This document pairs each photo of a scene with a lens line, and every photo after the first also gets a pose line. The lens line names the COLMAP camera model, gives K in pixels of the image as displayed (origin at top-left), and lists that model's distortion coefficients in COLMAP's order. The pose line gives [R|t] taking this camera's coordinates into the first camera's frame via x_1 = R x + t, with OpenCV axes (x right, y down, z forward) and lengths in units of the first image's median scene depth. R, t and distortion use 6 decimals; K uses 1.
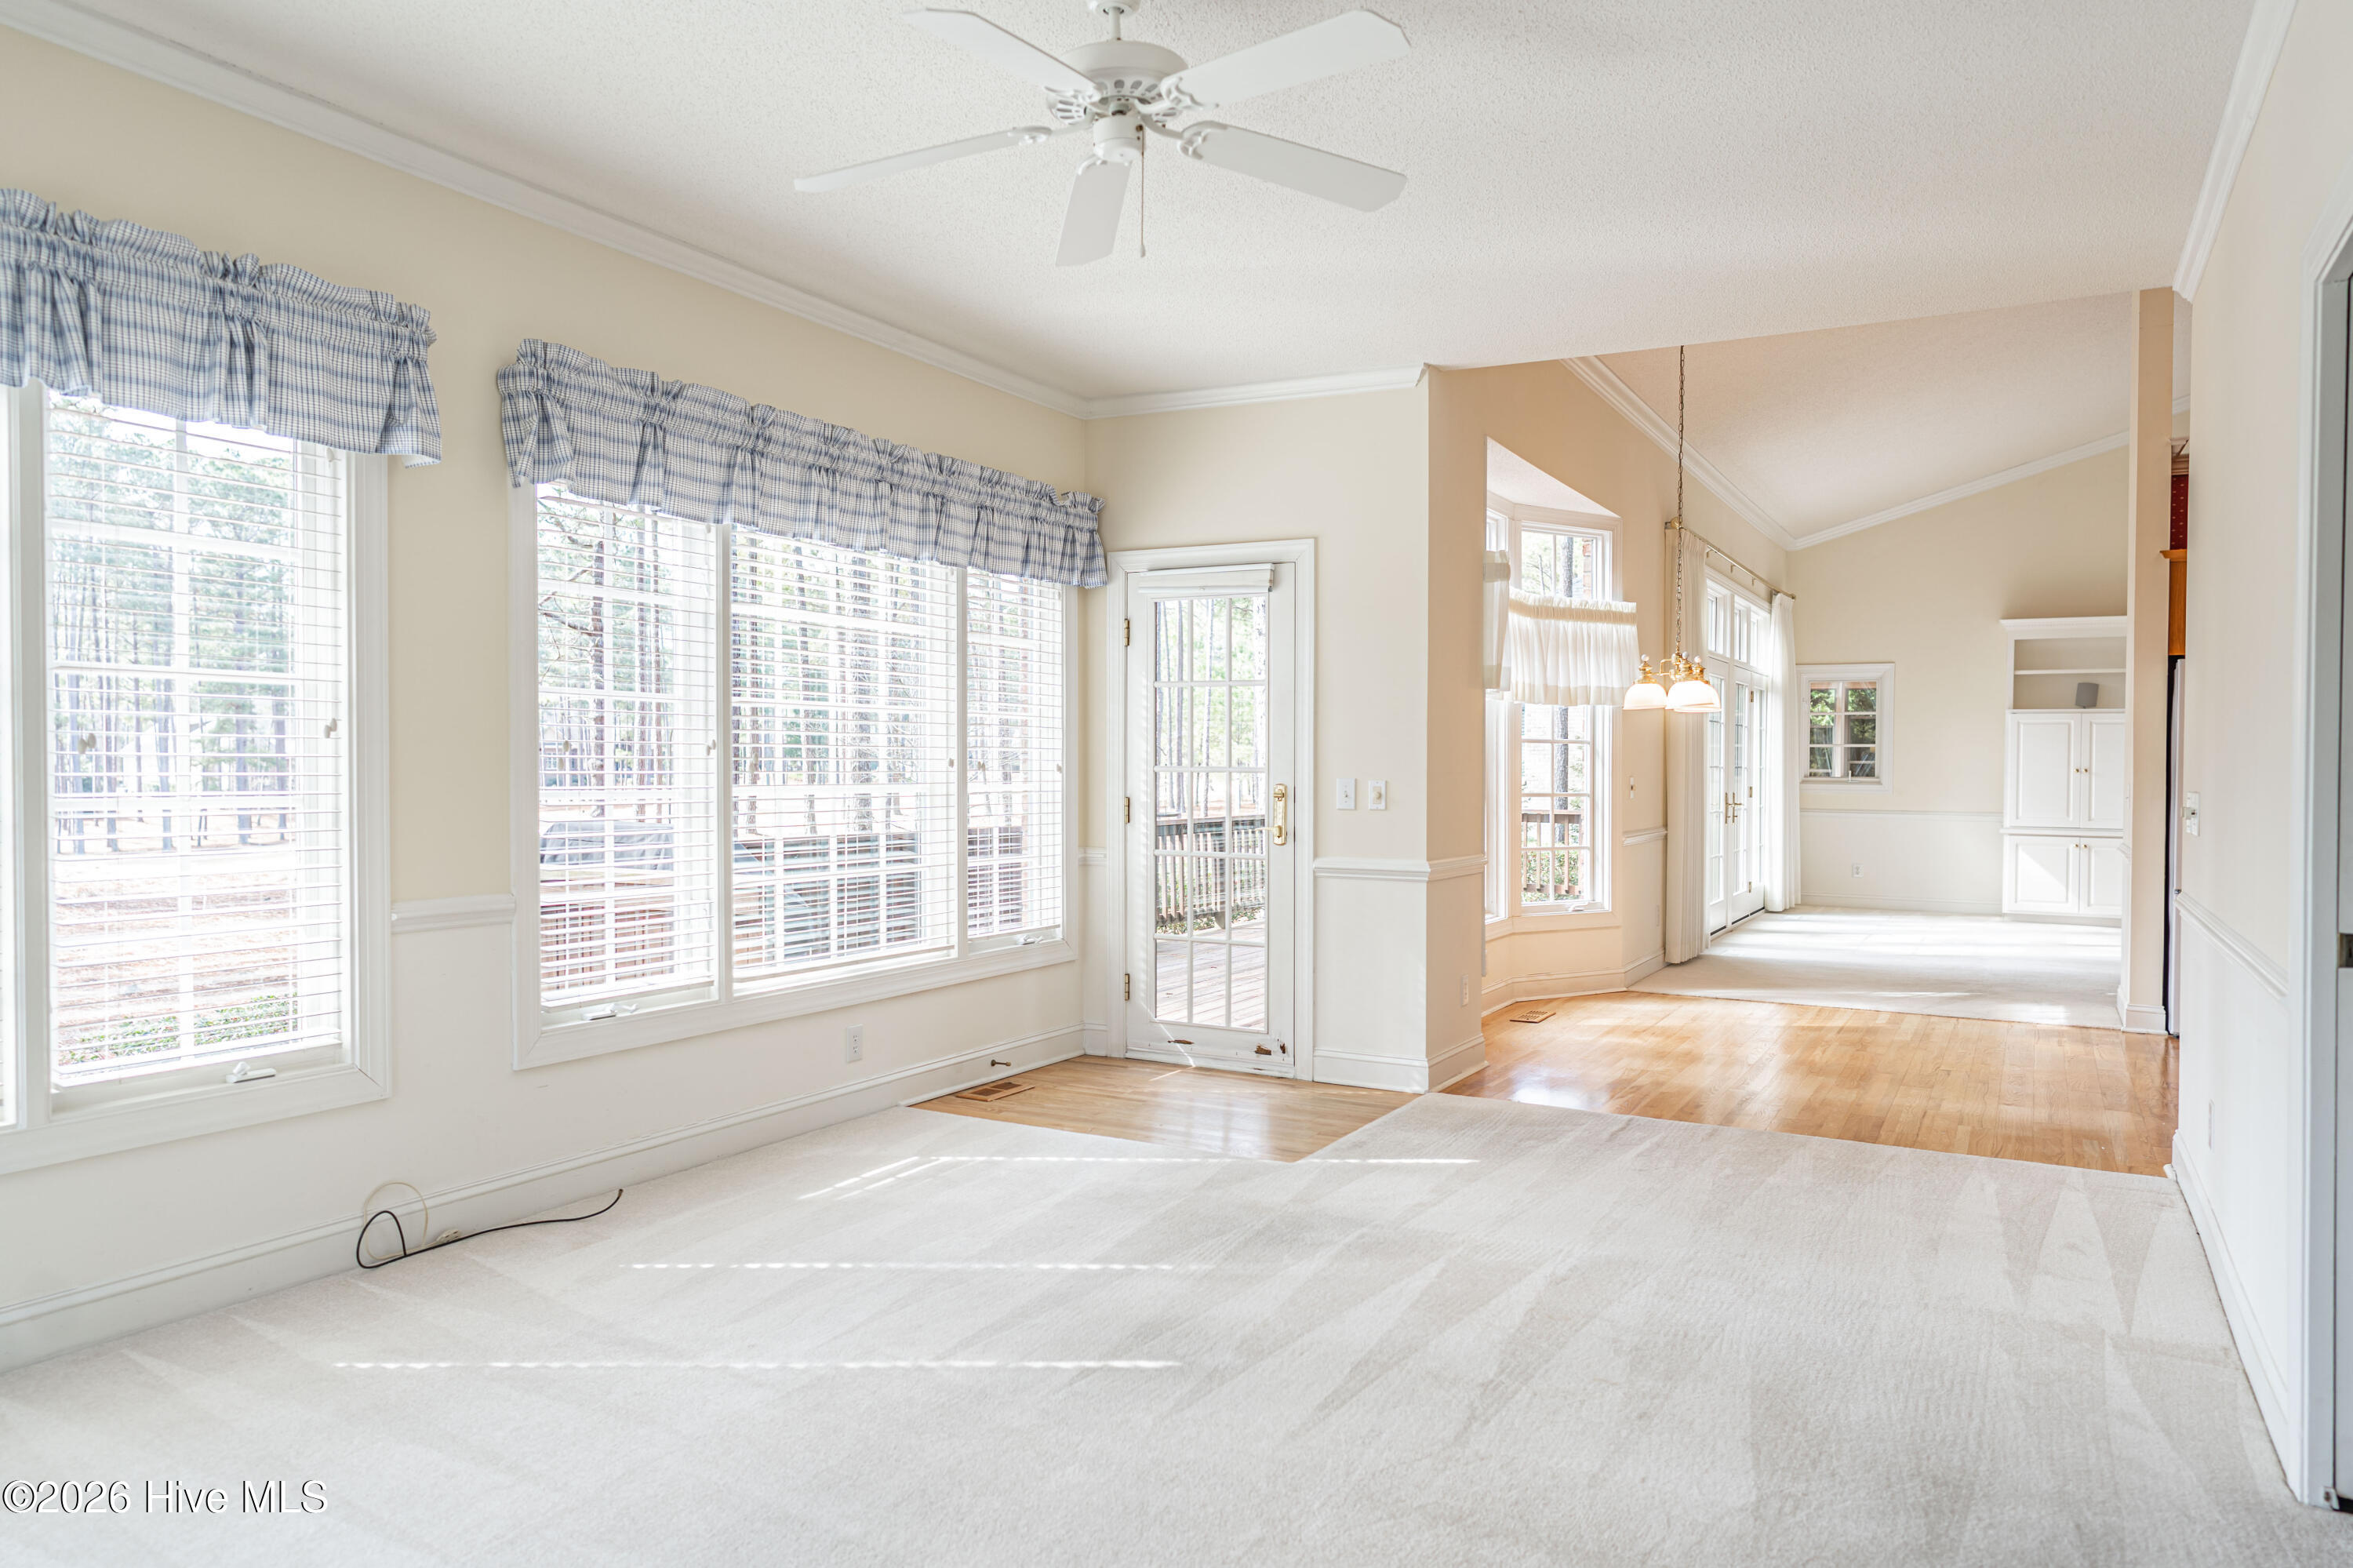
lens RADIAL K [[1565.8, 0, 1165.8], [0, 1565.8, 785.1], [0, 0, 1]] dist [-0.003764, 0.002148]
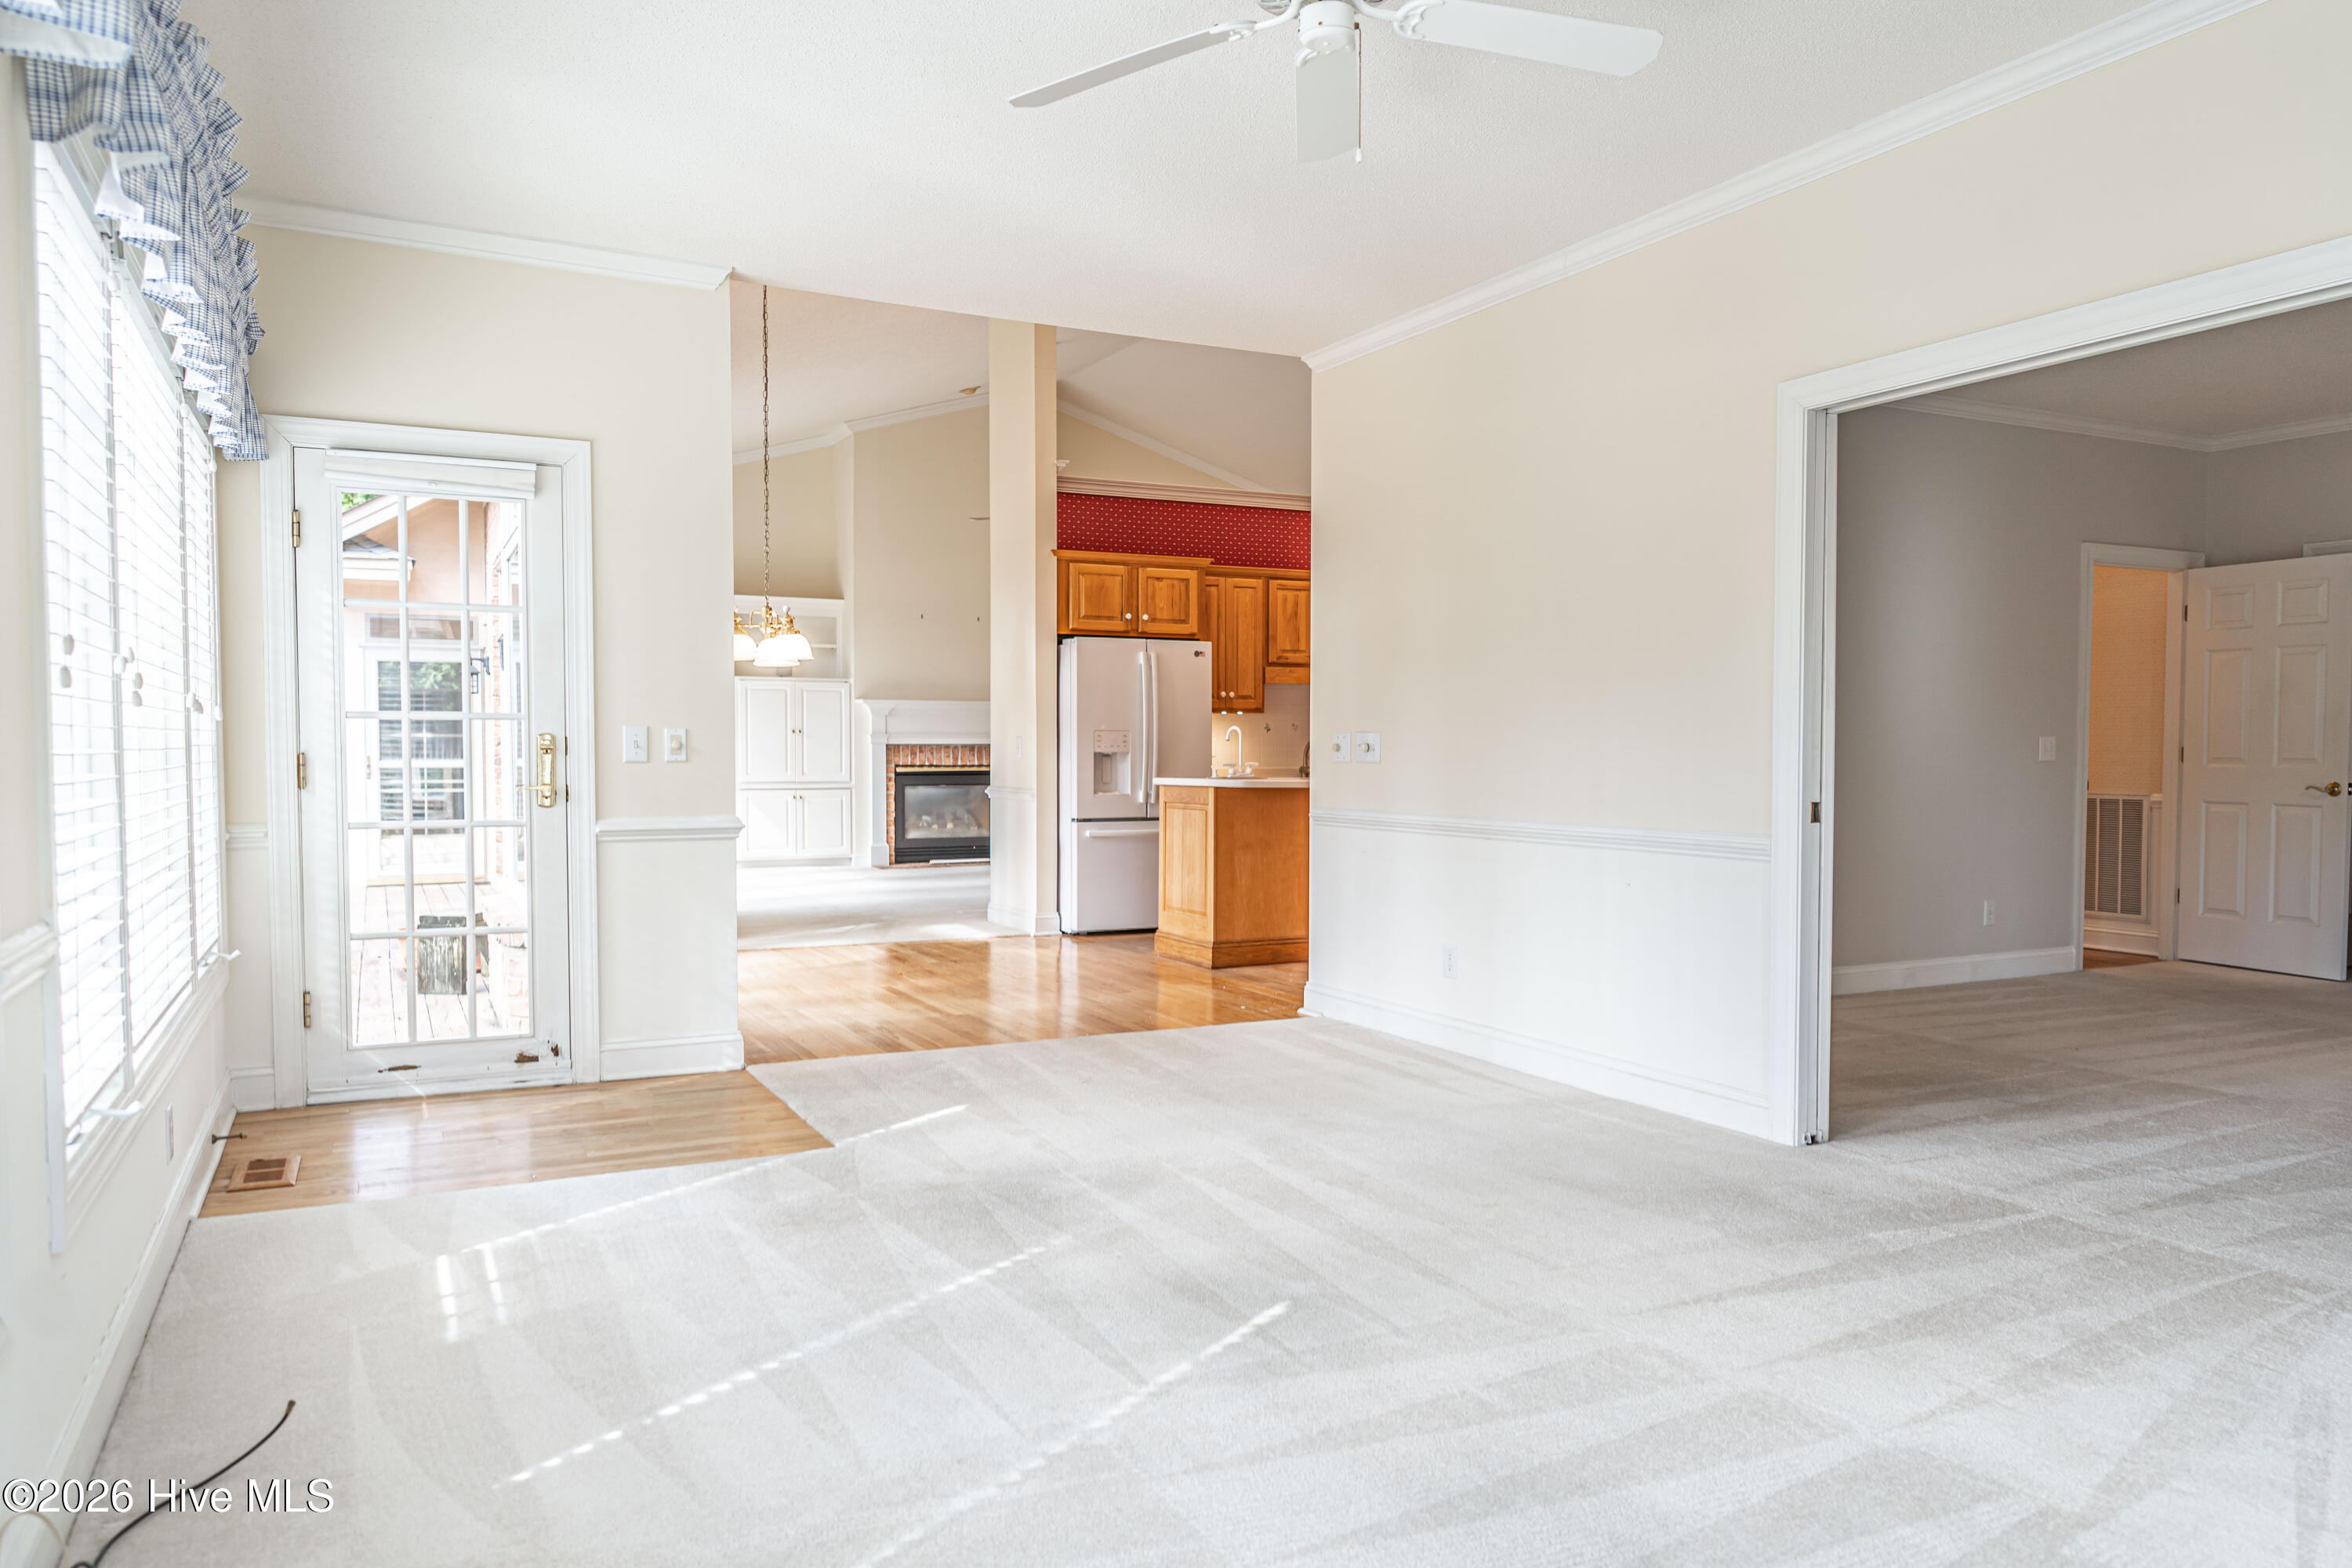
lens RADIAL K [[1565.1, 0, 1168.1], [0, 1565.1, 790.0], [0, 0, 1]] dist [-0.003764, 0.002148]
pose [[0.561114, -0.030248, 0.827186, -0.672345], [0.013264, 0.999532, 0.027553, 0.017198], [-0.827632, -0.004489, 0.561253, 0.414352]]
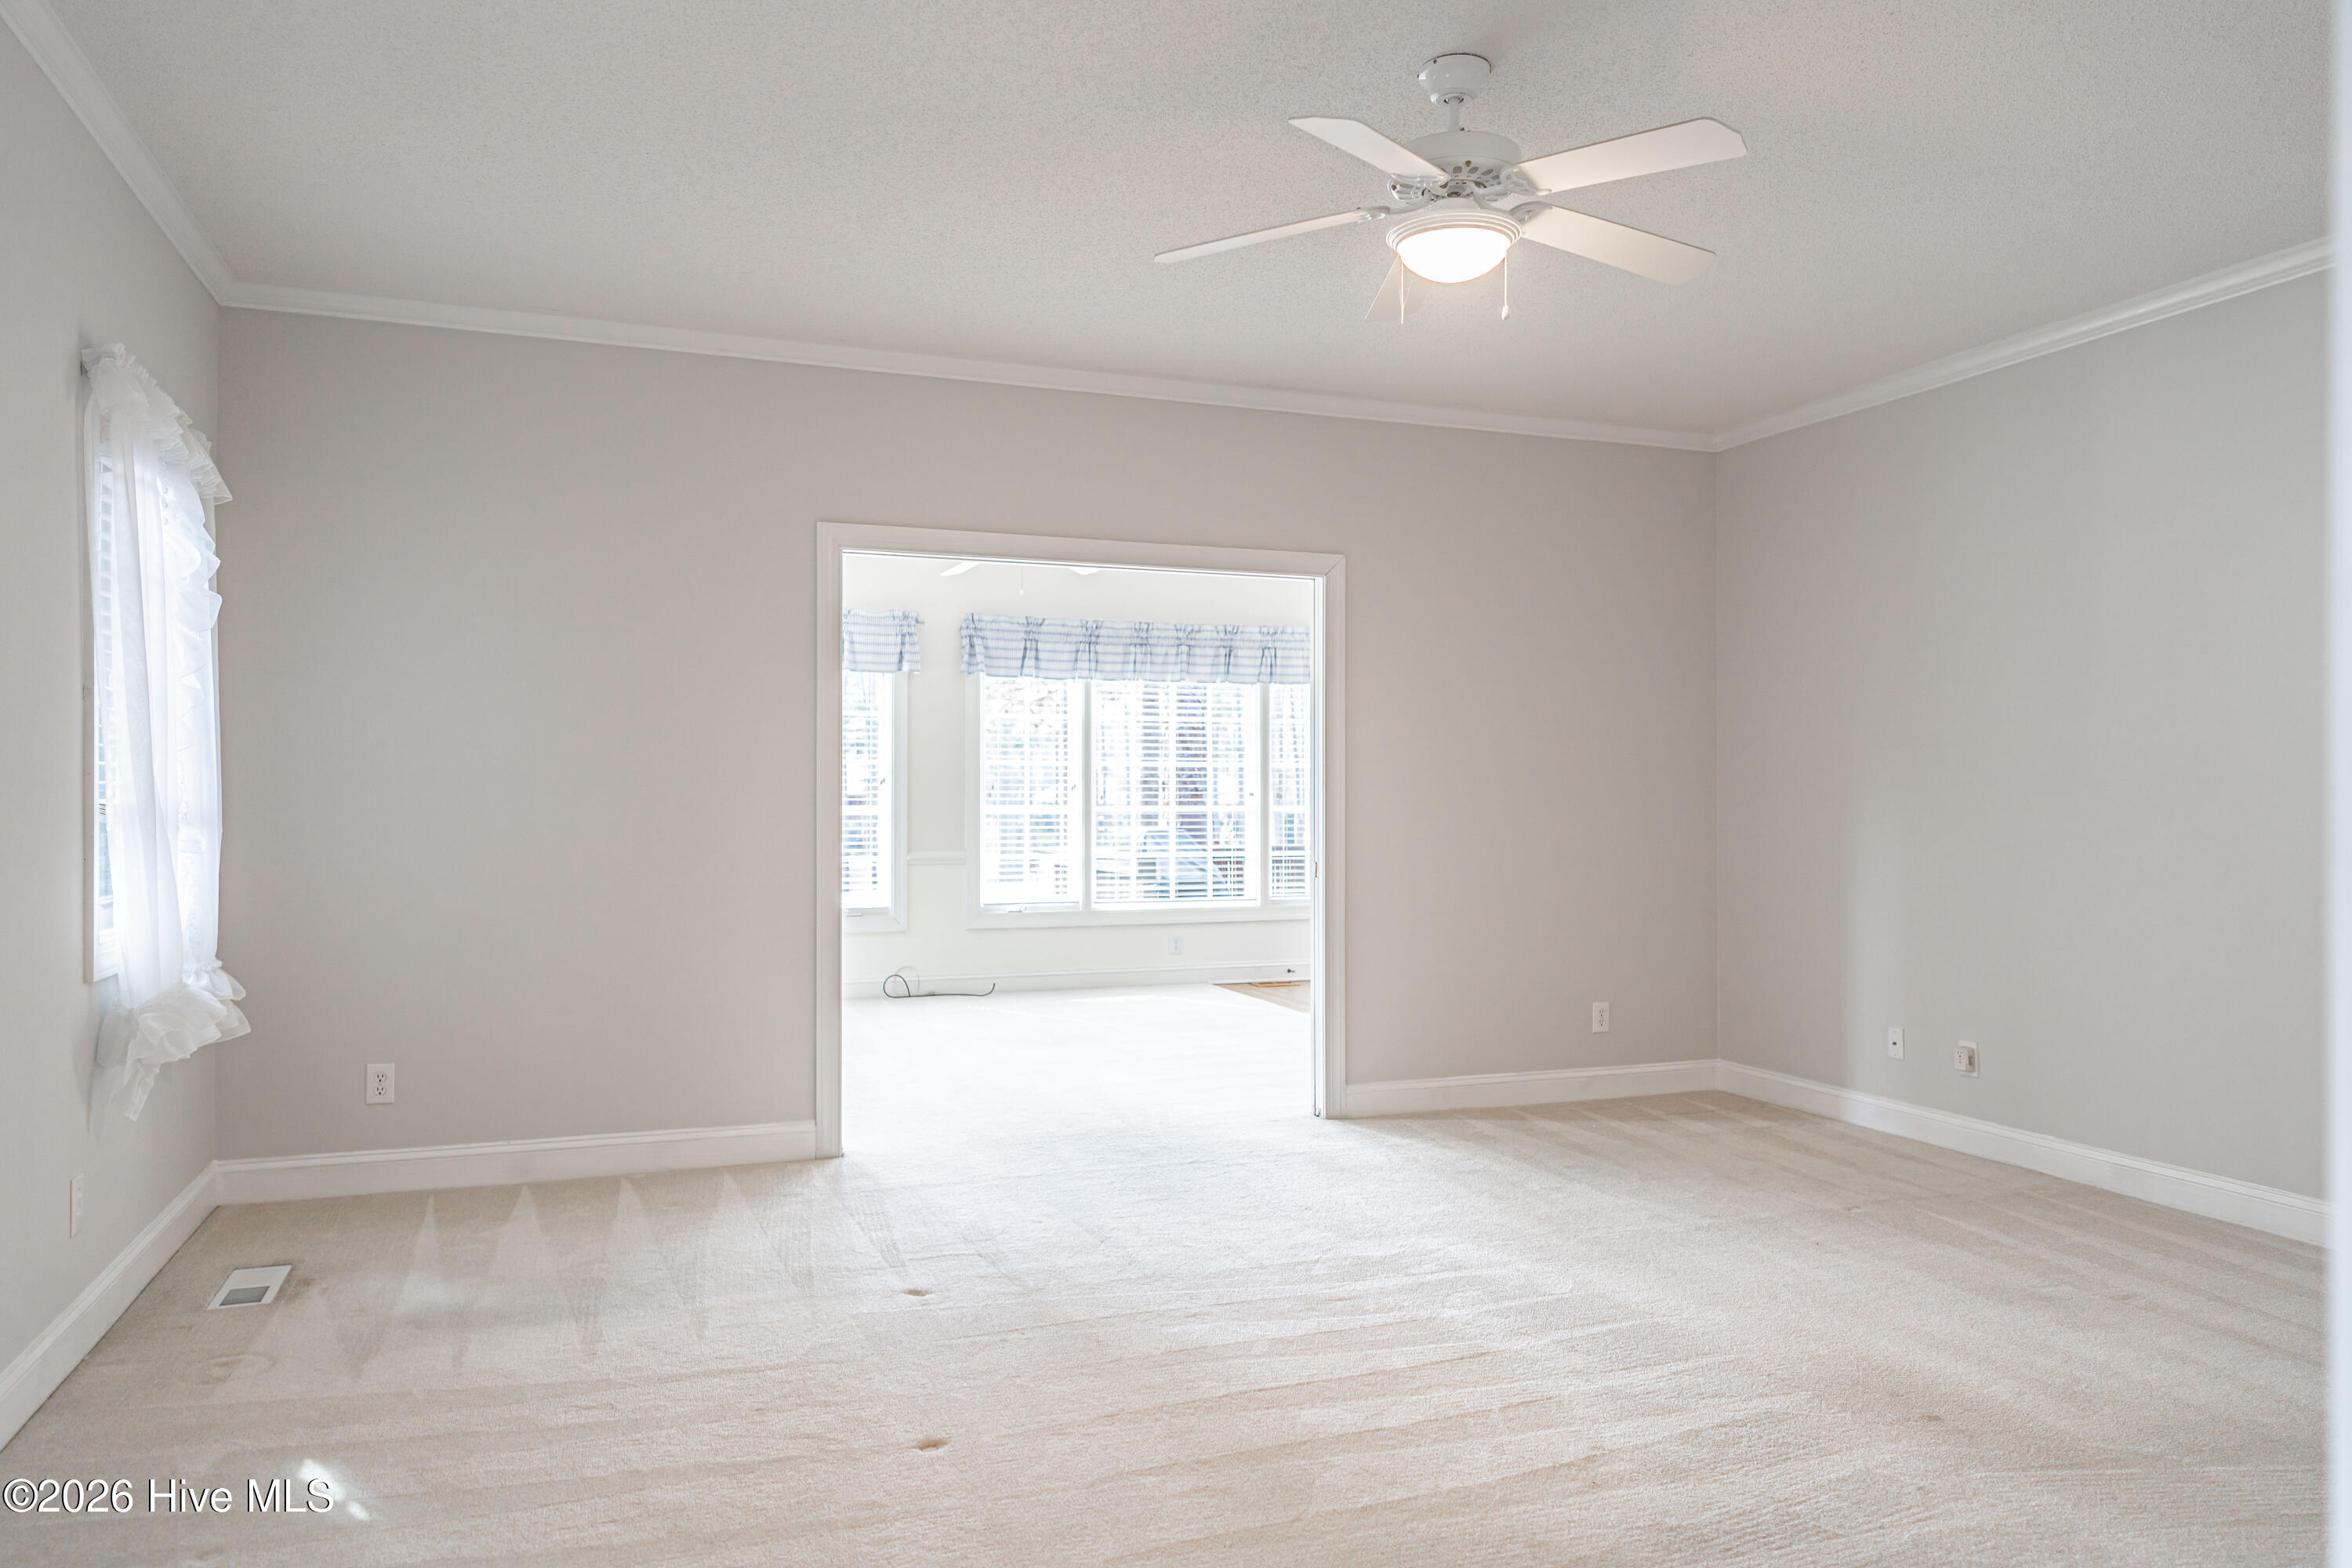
lens RADIAL K [[1565.1, 0, 1169.9], [0, 1565.1, 783.6], [0, 0, 1]] dist [-0.003764, 0.002148]
pose [[0.756734, -0.008447, -0.653668, 1.114241], [-0.005268, 0.999805, -0.019018, 0.009267], [0.653702, 0.017835, 0.756542, -0.462748]]
